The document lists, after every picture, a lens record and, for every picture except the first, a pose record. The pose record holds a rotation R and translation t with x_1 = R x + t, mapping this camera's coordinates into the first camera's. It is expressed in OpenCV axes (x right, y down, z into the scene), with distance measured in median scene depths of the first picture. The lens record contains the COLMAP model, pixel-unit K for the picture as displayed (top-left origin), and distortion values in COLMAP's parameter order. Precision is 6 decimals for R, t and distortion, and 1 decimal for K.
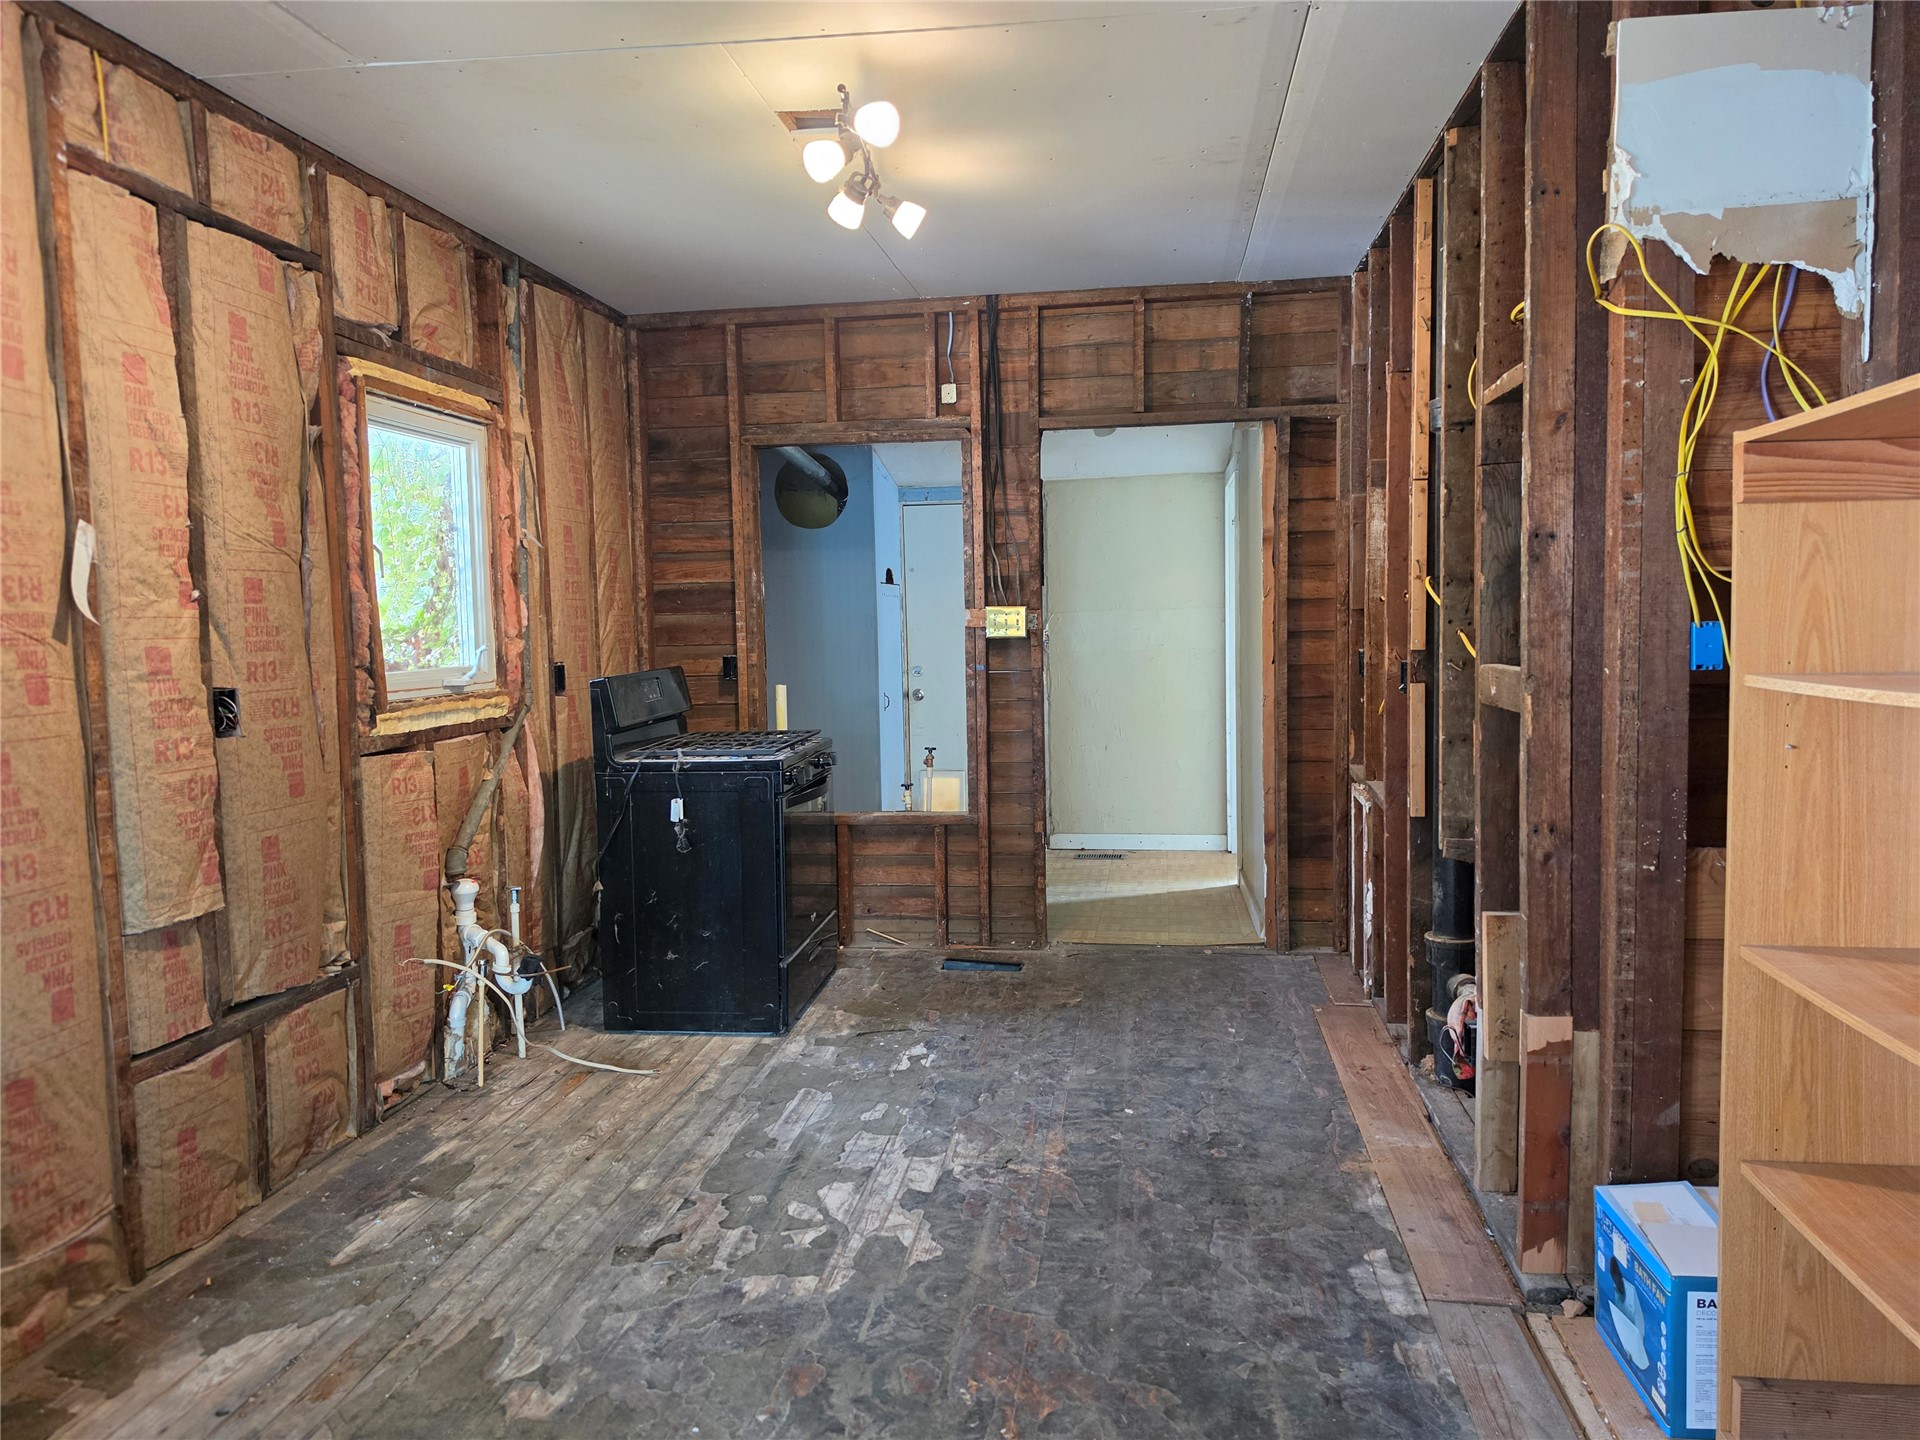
lens RADIAL K [[1321.9, 0, 960.0], [0, 1321.9, 720.0], [0, 0, 1]] dist [0.059334, -0.054289]
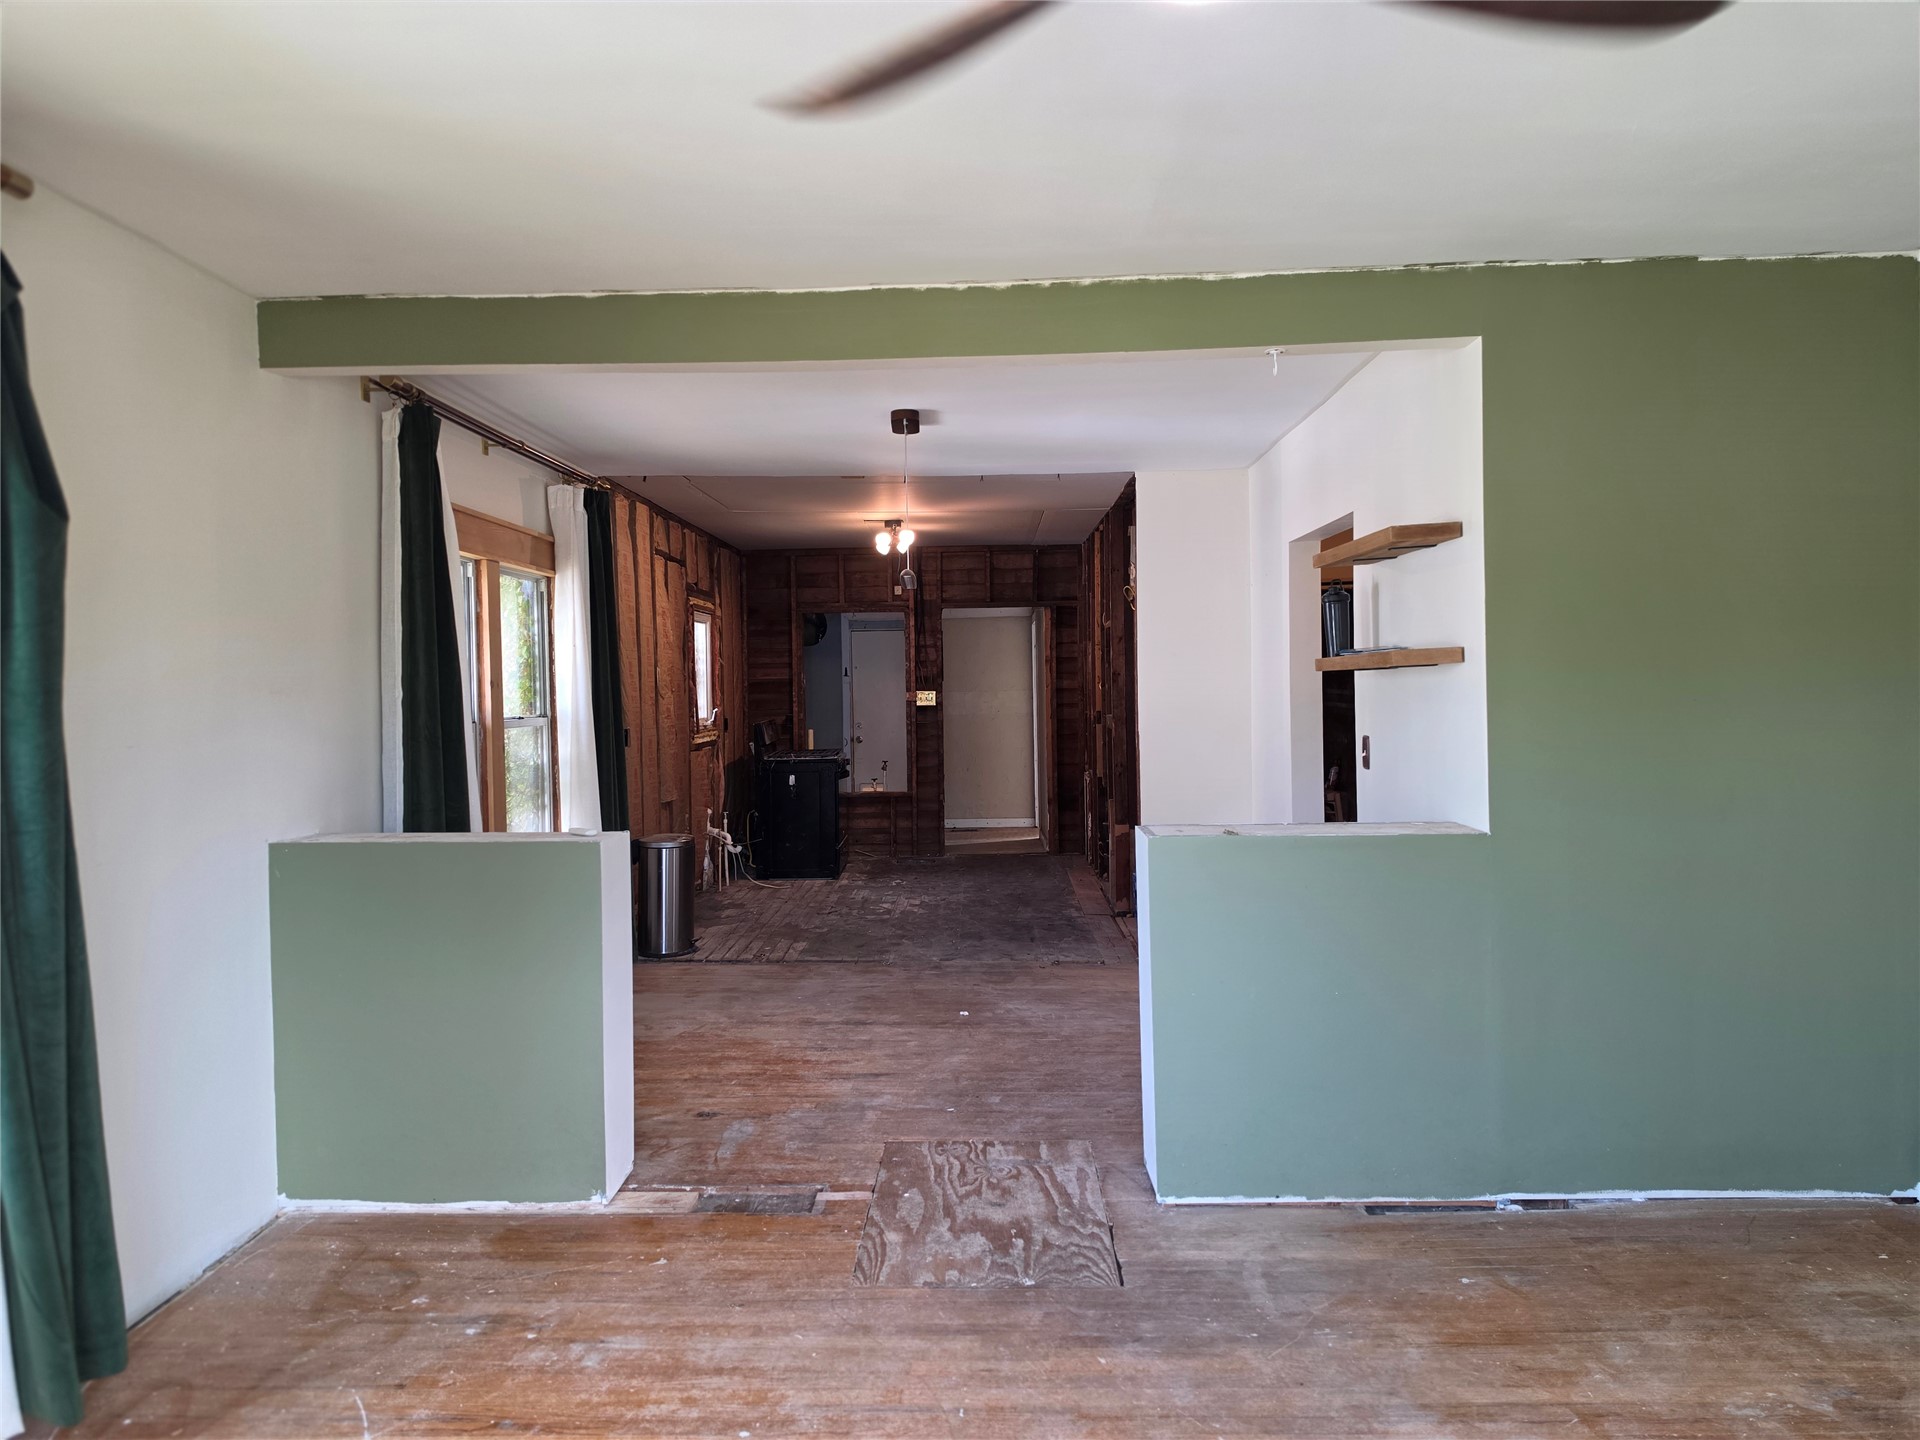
lens RADIAL K [[1325.7, 0, 983.4], [0, 1325.7, 692.4], [0, 0, 1]] dist [0.000189, -0.031353]
pose [[0.989623, 0.004734, 0.143613, -0.214696], [0.006164, 0.997139, -0.075343, 0.091286], [-0.143558, 0.075446, 0.986762, -1.322109]]
